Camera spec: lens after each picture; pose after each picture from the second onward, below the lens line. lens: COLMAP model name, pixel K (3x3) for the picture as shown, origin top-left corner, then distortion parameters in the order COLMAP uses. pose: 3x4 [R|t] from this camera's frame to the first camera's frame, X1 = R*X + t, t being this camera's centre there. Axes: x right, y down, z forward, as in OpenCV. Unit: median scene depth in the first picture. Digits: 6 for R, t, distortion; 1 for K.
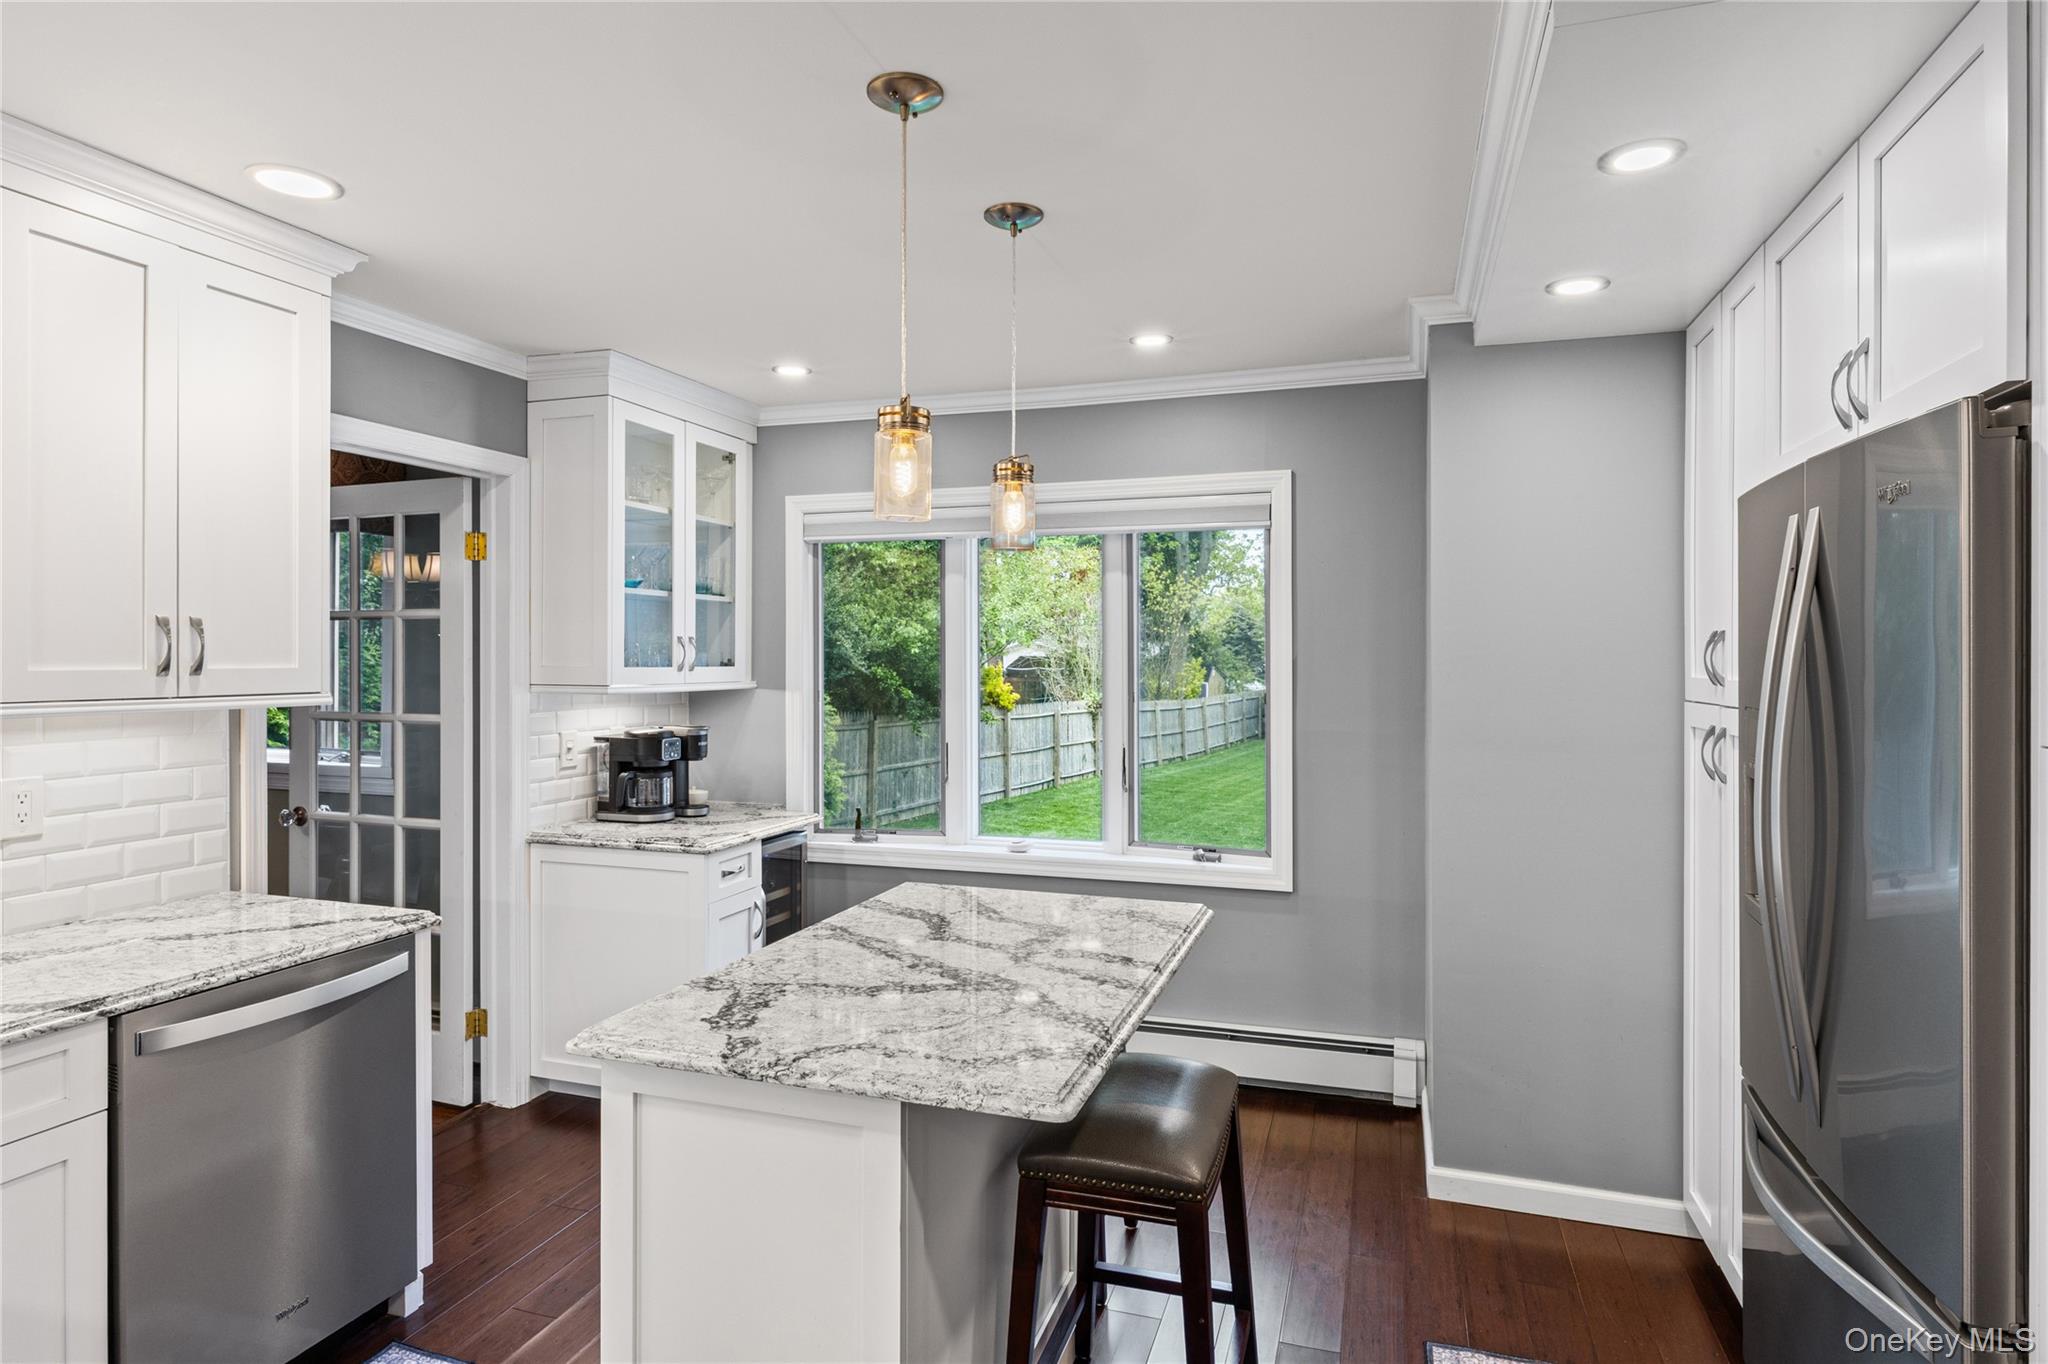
lens RADIAL K [[1121.6, 0, 1024.5], [0, 1121.6, 669.7], [0, 0, 1]] dist [0.001432, 0.000075]
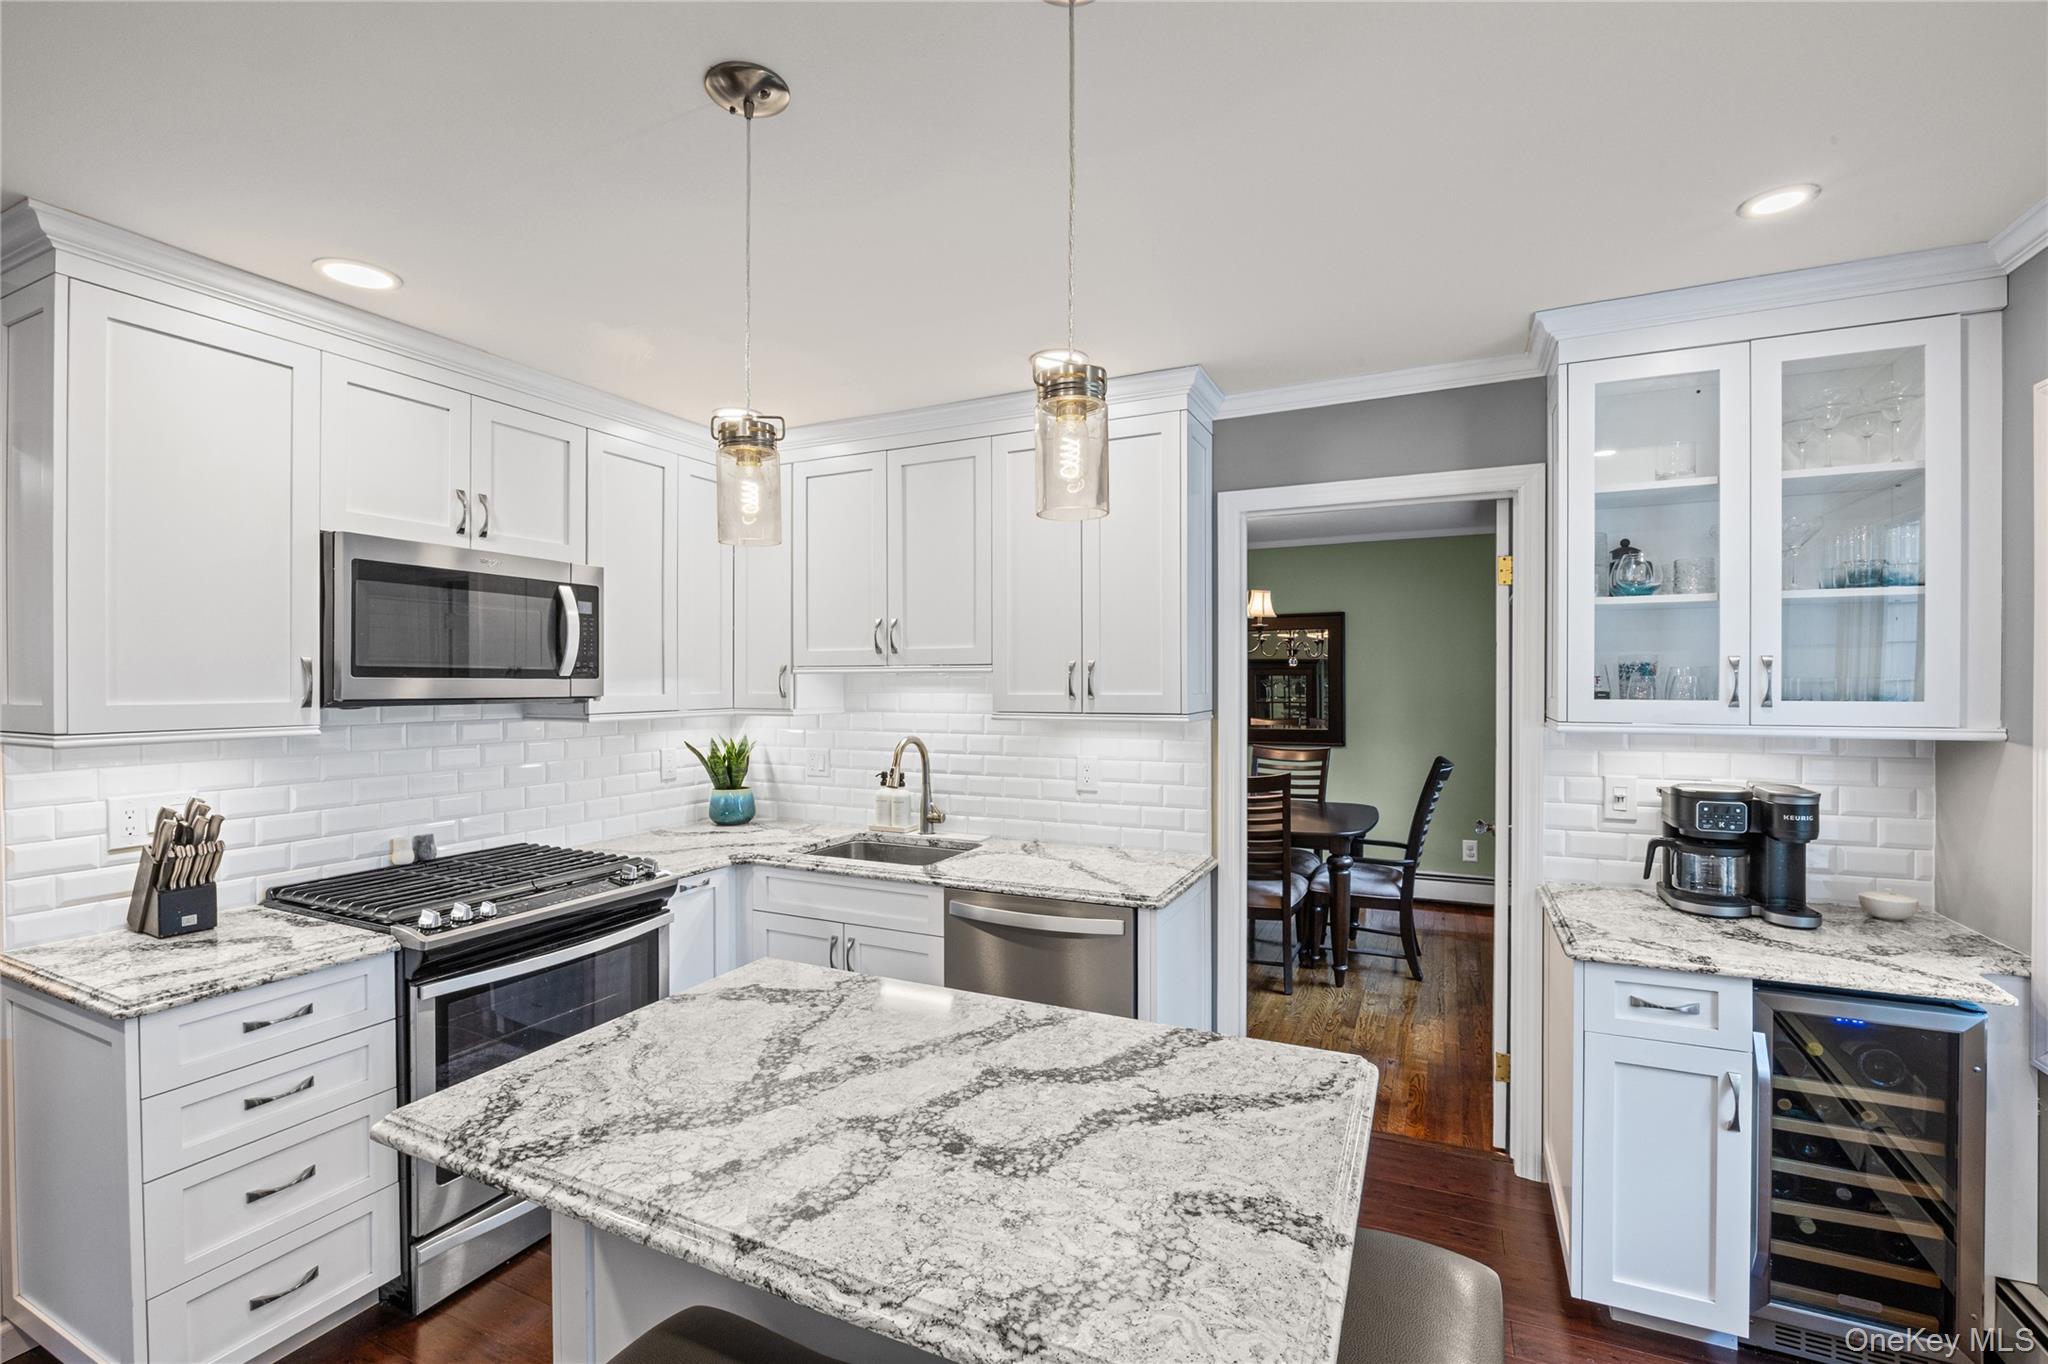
lens RADIAL K [[894.1, 0, 1031.4], [0, 894.1, 688.1], [0, 0, 1]] dist [-0.004322, 0.000293]
pose [[-0.125395, 0.011853, -0.992036, 0.507301], [-0.005958, 0.999902, 0.012701, -0.026326], [0.992089, 0.007503, -0.125312, 1.095178]]
